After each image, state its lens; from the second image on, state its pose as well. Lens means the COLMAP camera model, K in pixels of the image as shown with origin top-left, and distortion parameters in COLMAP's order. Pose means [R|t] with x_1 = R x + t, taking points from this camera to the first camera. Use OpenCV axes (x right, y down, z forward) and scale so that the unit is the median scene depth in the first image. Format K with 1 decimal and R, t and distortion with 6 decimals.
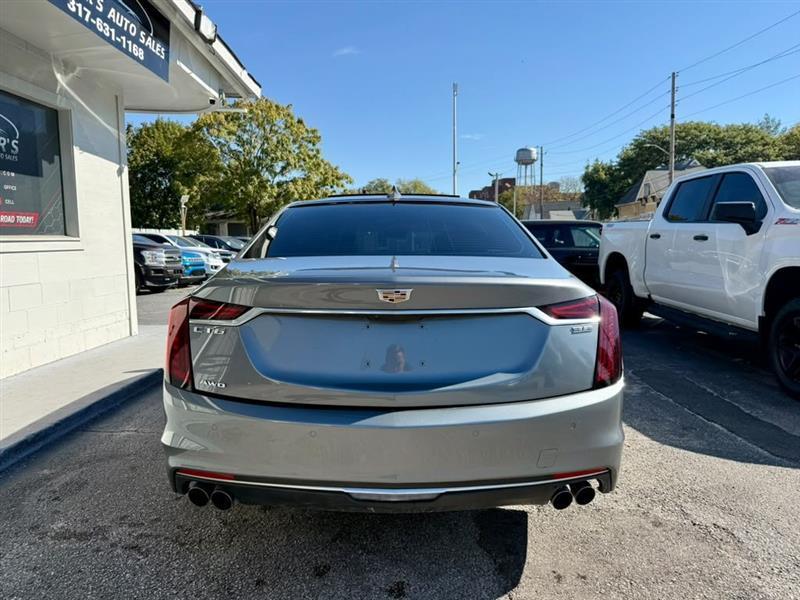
lens RADIAL K [[572.7, 0, 401.4], [0, 572.7, 301.5], [0, 0, 1]] dist [0.035831, -0.061581]
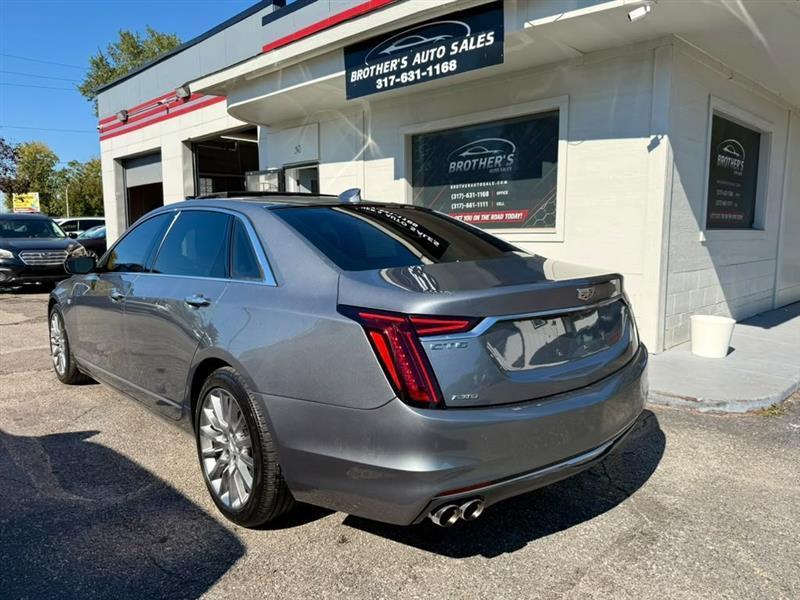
lens RADIAL K [[577.2, 0, 399.1], [0, 577.2, 302.2], [0, 0, 1]] dist [0.039016, -0.066273]
pose [[-0.689998, 0.099961, -0.716876, 0.113346], [-0.059178, 0.979311, 0.193514, -0.047205], [0.721388, 0.175948, -0.669807, 0.427520]]
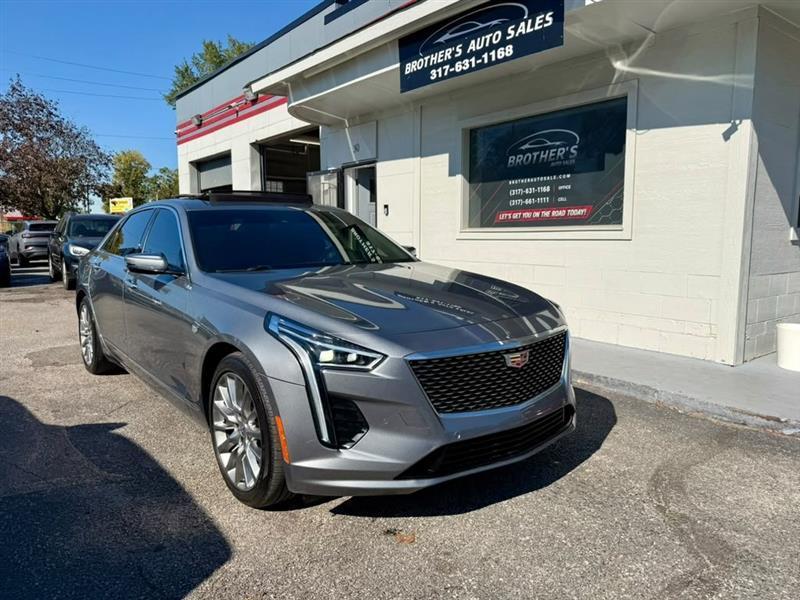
lens RADIAL K [[578.2, 0, 399.1], [0, 578.2, 302.1], [0, 0, 1]] dist [0.002374, -0.008268]
pose [[-0.774492, 0.082586, -0.627170, 0.095593], [-0.052905, 0.979512, 0.194314, -0.043468], [0.630368, 0.183675, -0.754255, 0.425311]]
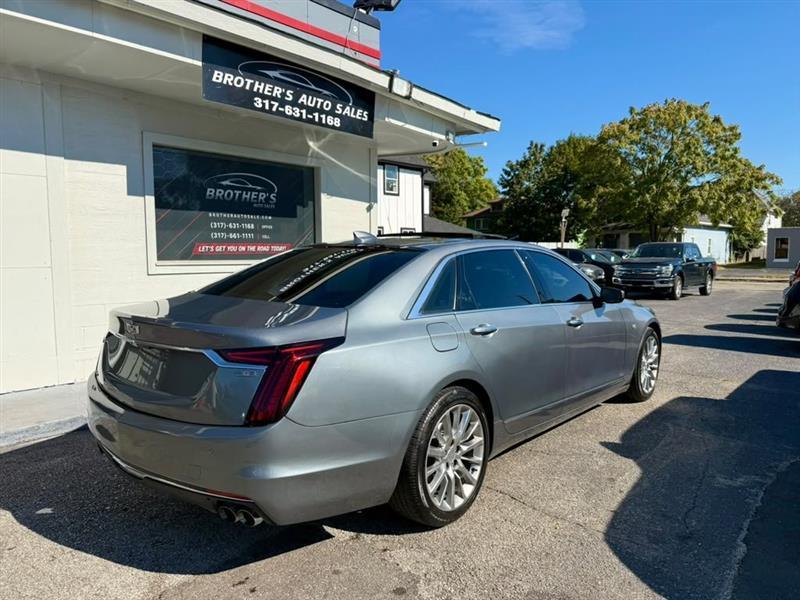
lens RADIAL K [[572.7, 0, 401.4], [0, 572.7, 301.5], [0, 0, 1]] dist [0.035831, -0.061581]
pose [[0.754402, 0.066004, -0.653086, 0.129069], [-0.075469, 0.997056, 0.013591, -0.013523], [0.652060, 0.039035, 0.757162, 0.031702]]
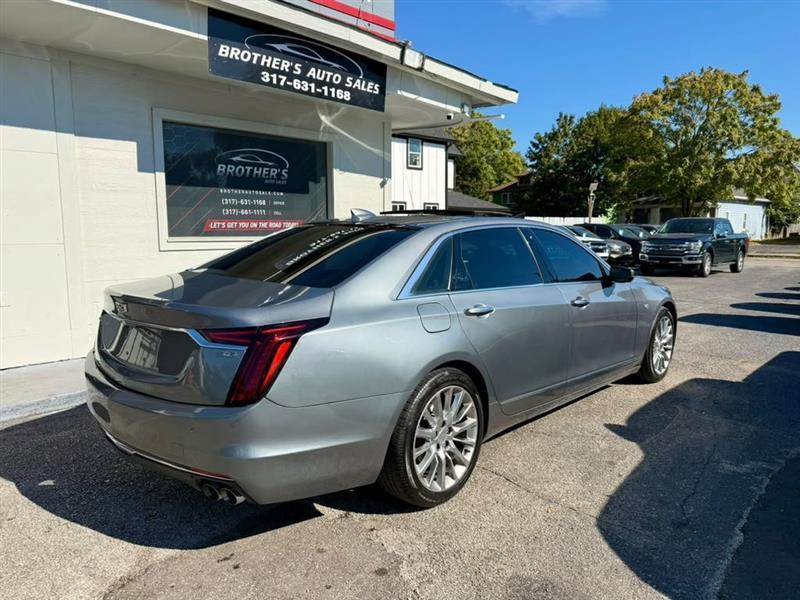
lens RADIAL K [[573.0, 0, 400.0], [0, 573.0, 300.0], [0, 0, 1]] dist [0.030001, -0.052586]
pose [[0.721506, 0.097720, -0.685477, 0.134028], [-0.079673, 0.995132, 0.058003, -0.015350], [0.687809, 0.012765, 0.725780, 0.039456]]
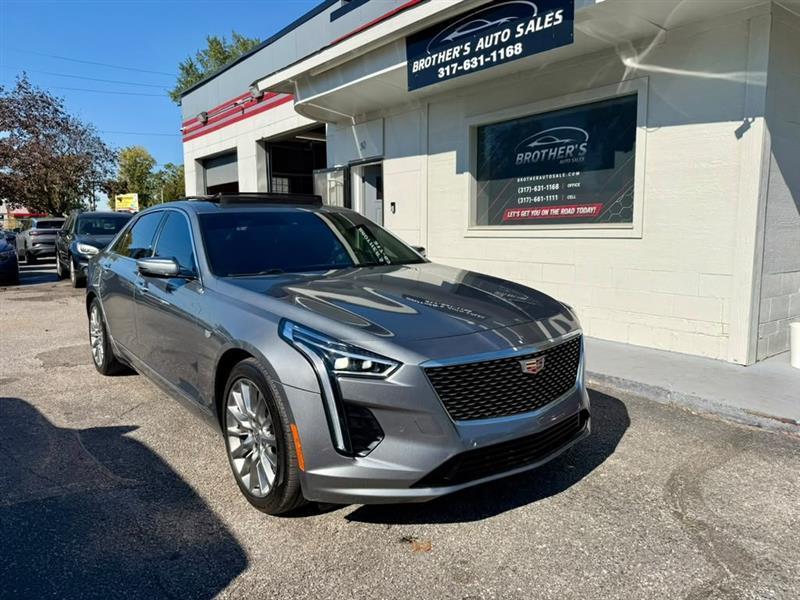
lens RADIAL K [[578.5, 0, 397.7], [0, 578.5, 297.9], [0, 0, 1]] dist [0.000889, -0.006698]
pose [[-0.780508, 0.087235, -0.619029, 0.096672], [-0.047208, 0.979164, 0.197508, -0.045720], [0.623361, 0.183380, -0.760127, 0.423098]]
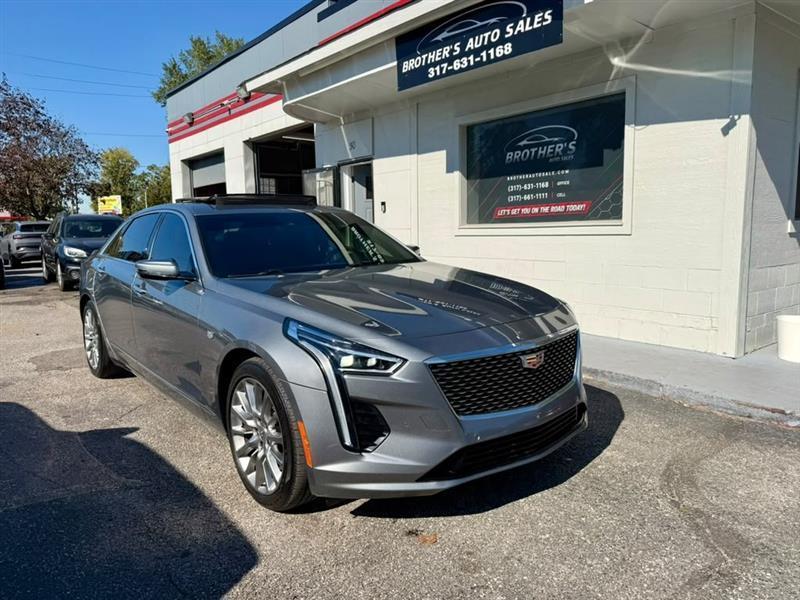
lens RADIAL K [[578.3, 0, 396.0], [0, 578.3, 299.0], [0, 0, 1]] dist [0.003544, -0.009597]
pose [[-0.766886, 0.099894, -0.633961, 0.100663], [-0.037683, 0.979099, 0.199861, -0.045793], [0.640676, 0.177160, -0.747093, 0.422680]]
